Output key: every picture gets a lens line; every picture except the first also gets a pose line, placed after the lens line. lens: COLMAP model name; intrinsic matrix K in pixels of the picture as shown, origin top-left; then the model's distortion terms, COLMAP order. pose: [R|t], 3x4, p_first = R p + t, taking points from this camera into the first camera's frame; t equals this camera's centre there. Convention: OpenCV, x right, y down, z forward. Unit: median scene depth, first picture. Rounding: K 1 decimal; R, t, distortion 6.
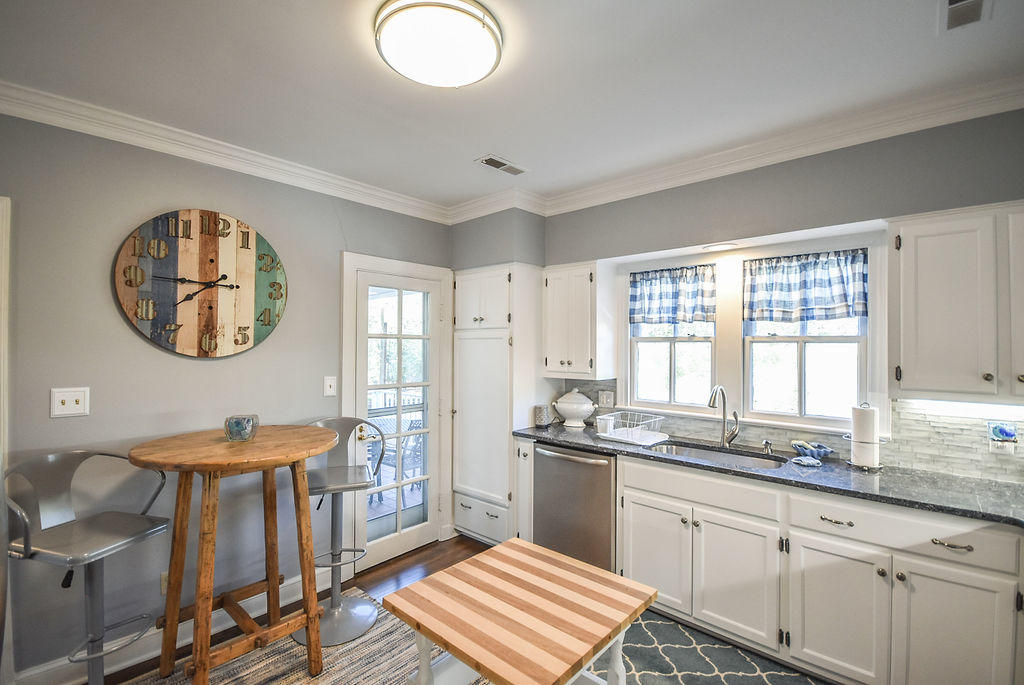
lens RADIAL K [[455.8, 0, 505.3], [0, 455.8, 345.1], [0, 0, 1]] dist [0.000330, -0.003532]
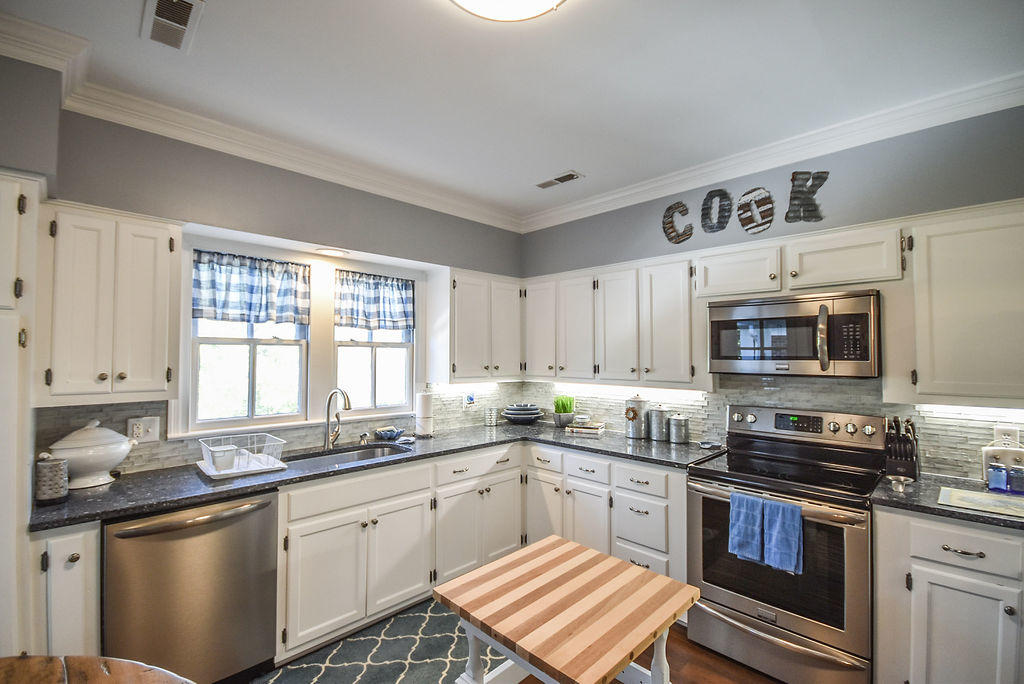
lens RADIAL K [[455.8, 0, 508.5], [0, 455.8, 344.7], [0, 0, 1]] dist [0.000330, -0.003532]
pose [[0.048478, 0.015778, 0.998700, -0.520531], [-0.006066, 0.999861, -0.015502, 0.003985], [-0.998806, -0.005306, 0.048567, 0.559074]]
